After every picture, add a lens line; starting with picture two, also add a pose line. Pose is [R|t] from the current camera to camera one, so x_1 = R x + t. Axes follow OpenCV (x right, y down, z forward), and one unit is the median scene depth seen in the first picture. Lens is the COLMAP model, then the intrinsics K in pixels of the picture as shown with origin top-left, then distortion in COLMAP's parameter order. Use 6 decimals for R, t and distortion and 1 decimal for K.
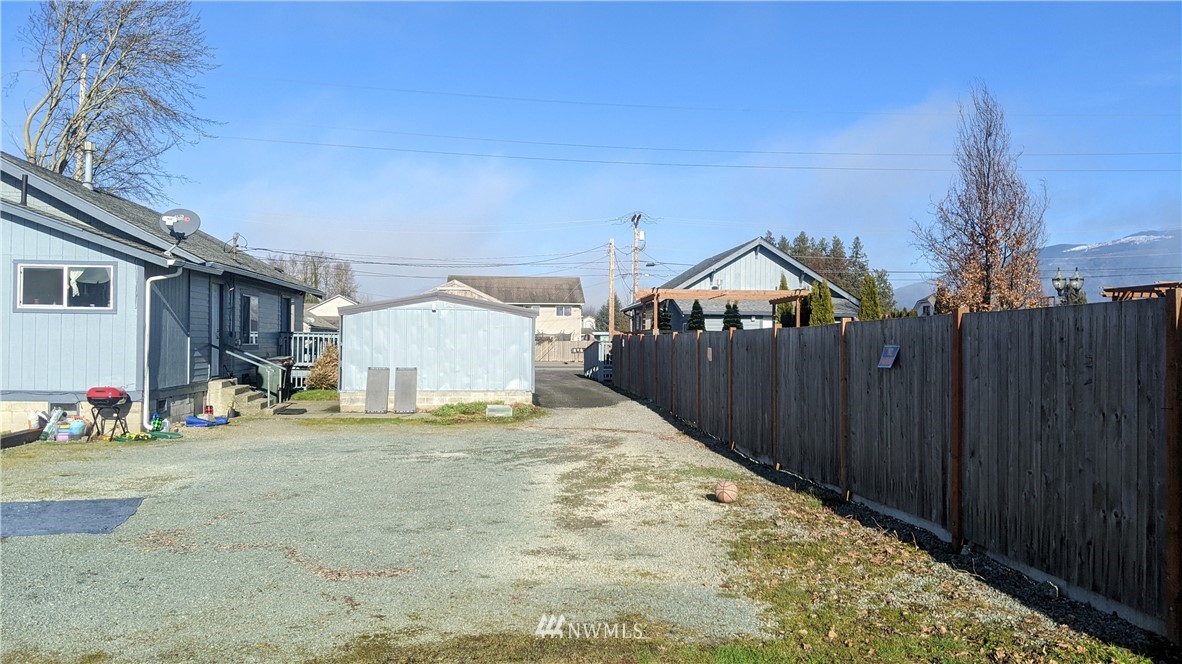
lens RADIAL K [[960.4, 0, 606.9], [0, 960.4, 327.3], [0, 0, 1]] dist [0.061664, -0.110096]
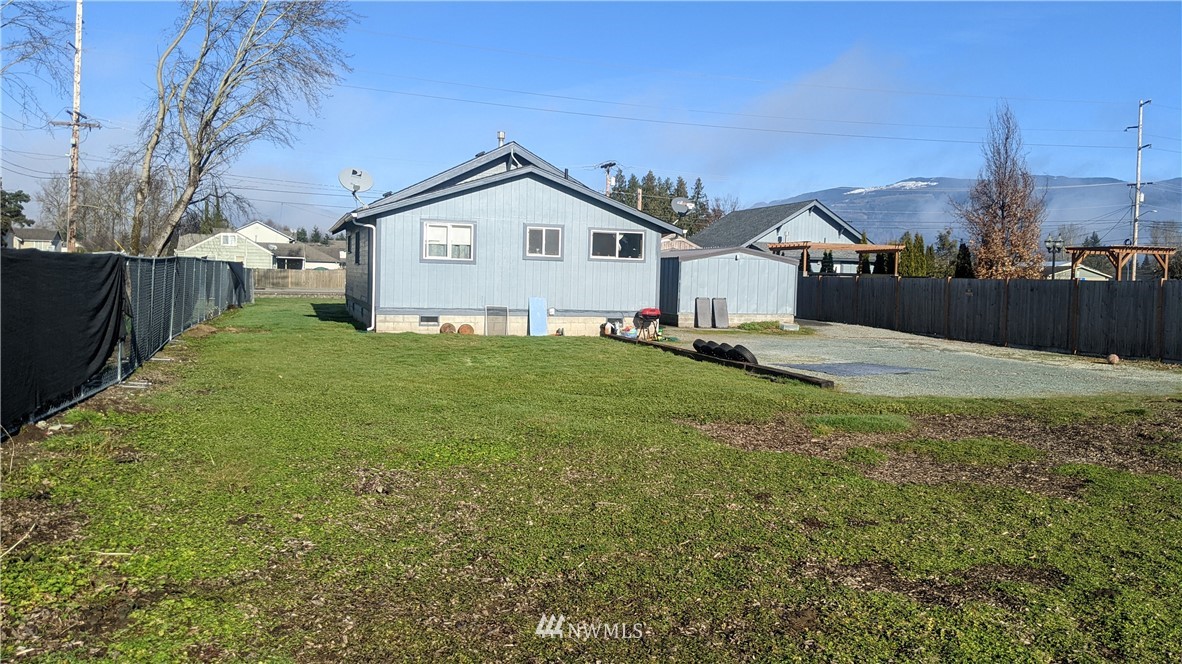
lens RADIAL K [[960.4, 0, 606.9], [0, 960.4, 327.3], [0, 0, 1]] dist [0.061664, -0.110096]
pose [[0.976419, 0.004168, 0.215844, -0.696148], [-0.020072, 0.997236, 0.071539, -0.015043], [-0.214949, -0.074185, 0.973804, -0.407111]]
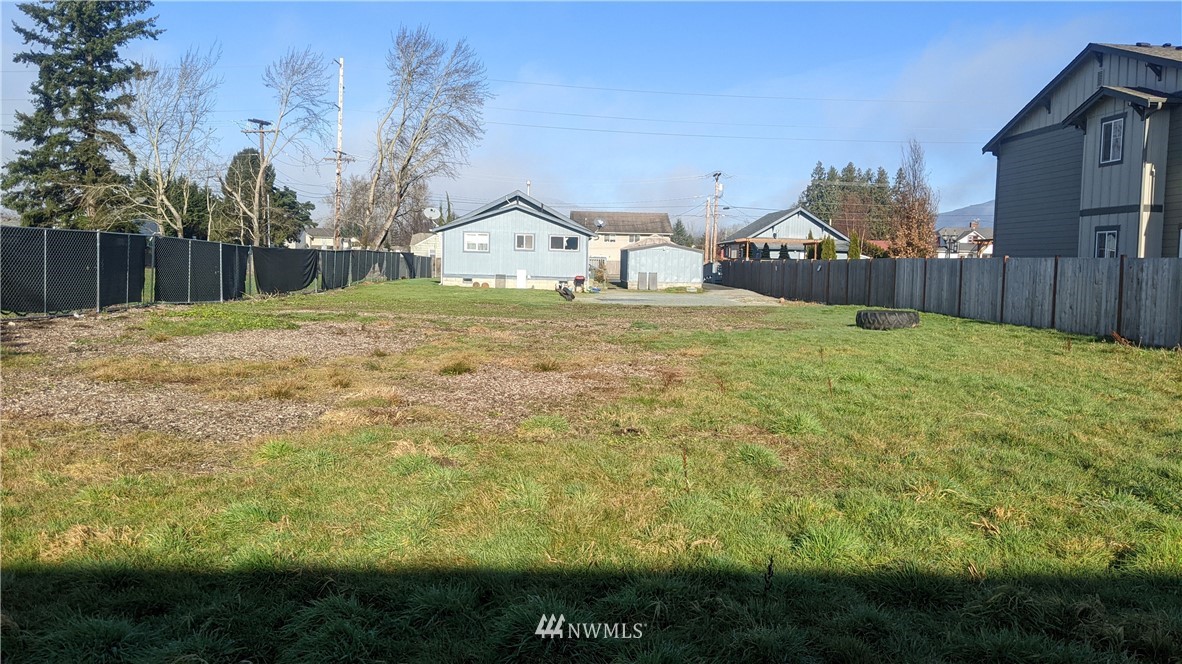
lens RADIAL K [[985.2, 0, 567.4], [0, 985.2, 355.5], [0, 0, 1]] dist [0.073211, -0.001898]
pose [[0.996594, 0.023184, -0.079136, -0.222922], [-0.014211, 0.993592, 0.112128, -0.029145], [0.081228, -0.110621, 0.990538, -1.629586]]
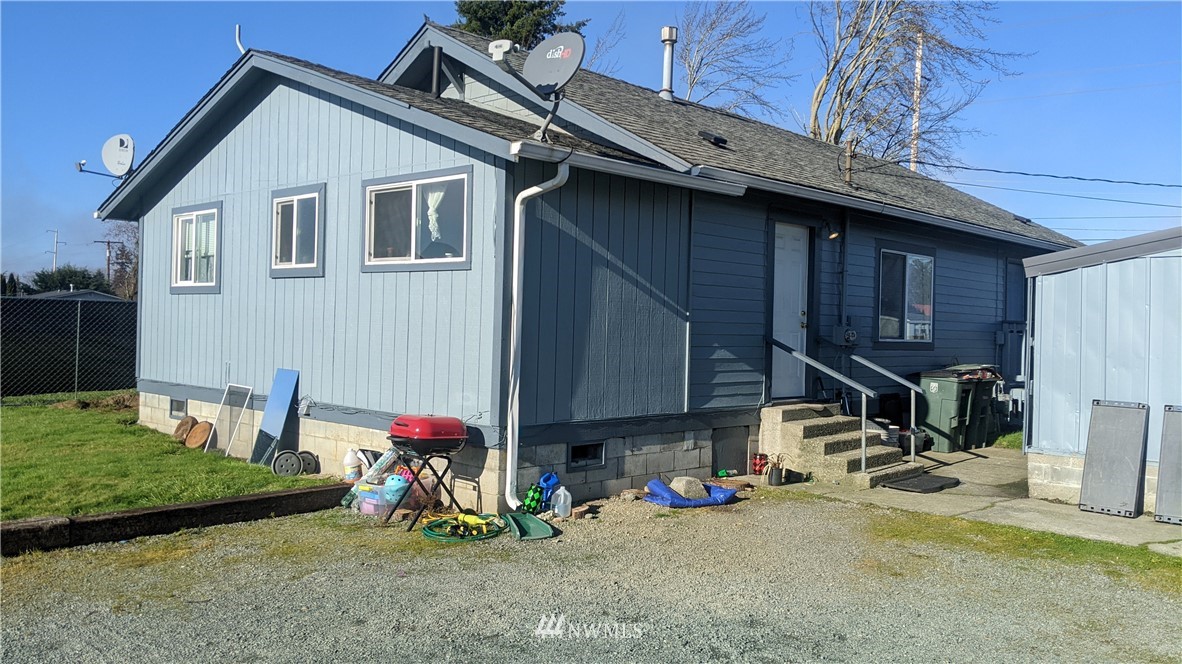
lens RADIAL K [[960.4, 0, 606.9], [0, 960.4, 327.3], [0, 0, 1]] dist [0.061664, -0.110096]
pose [[0.643783, 0.007240, -0.765174, -0.060833], [-0.009436, 0.999954, 0.001522, 0.011235], [0.765150, 0.006240, 0.643822, 0.561867]]
